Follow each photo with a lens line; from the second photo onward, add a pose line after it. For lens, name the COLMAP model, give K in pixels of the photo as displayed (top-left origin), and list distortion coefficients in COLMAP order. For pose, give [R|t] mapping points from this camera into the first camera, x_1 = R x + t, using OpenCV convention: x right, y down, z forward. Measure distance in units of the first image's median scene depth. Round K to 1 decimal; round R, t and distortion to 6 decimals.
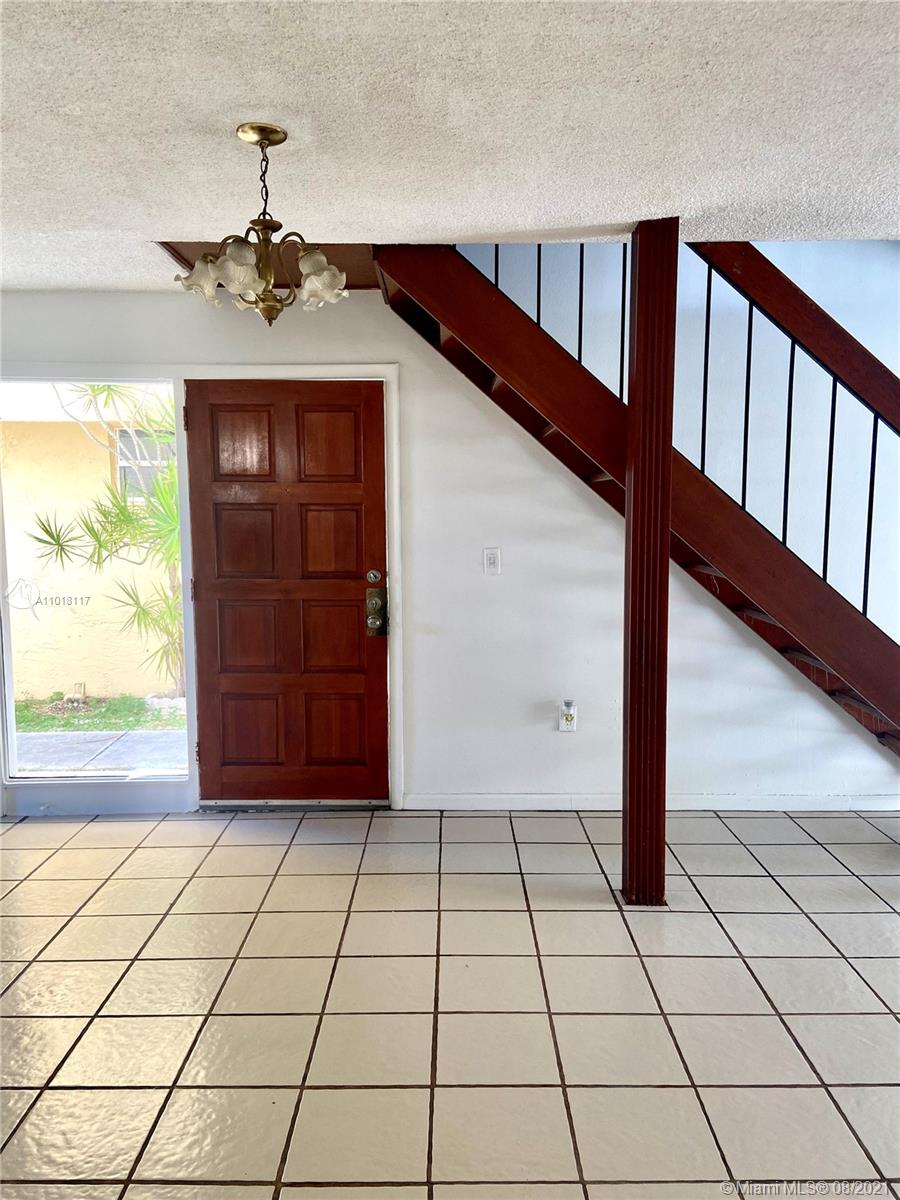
lens RADIAL K [[919.1, 0, 450.0], [0, 919.1, 600.0], [0, 0, 1]] dist [0.090754, -0.004894]
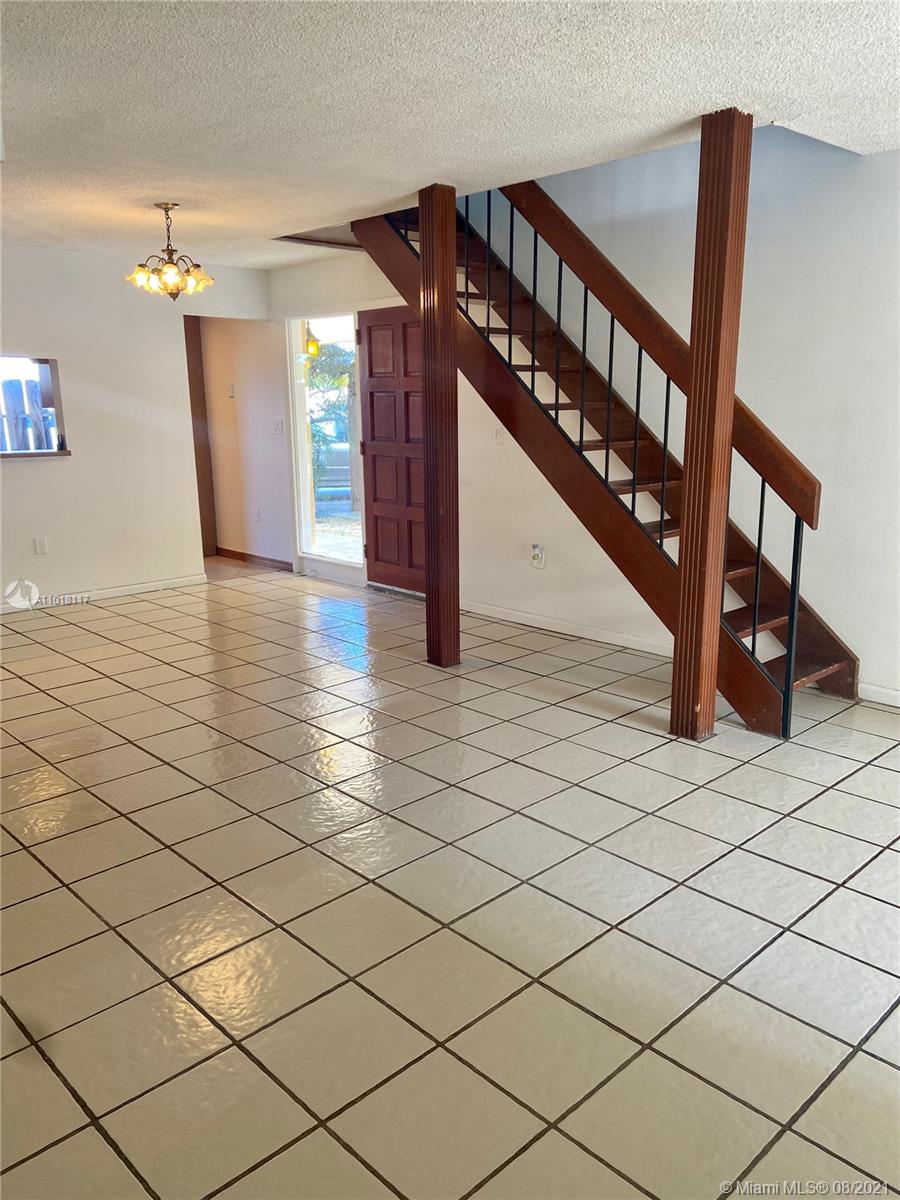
lens RADIAL K [[919.1, 0, 450.0], [0, 919.1, 600.0], [0, 0, 1]] dist [0.090754, -0.004894]
pose [[0.688894, 0.153168, -0.708495, 0.973261], [-0.063208, 0.986390, 0.151786, -0.002933], [0.722101, -0.059782, 0.689199, 0.000507]]
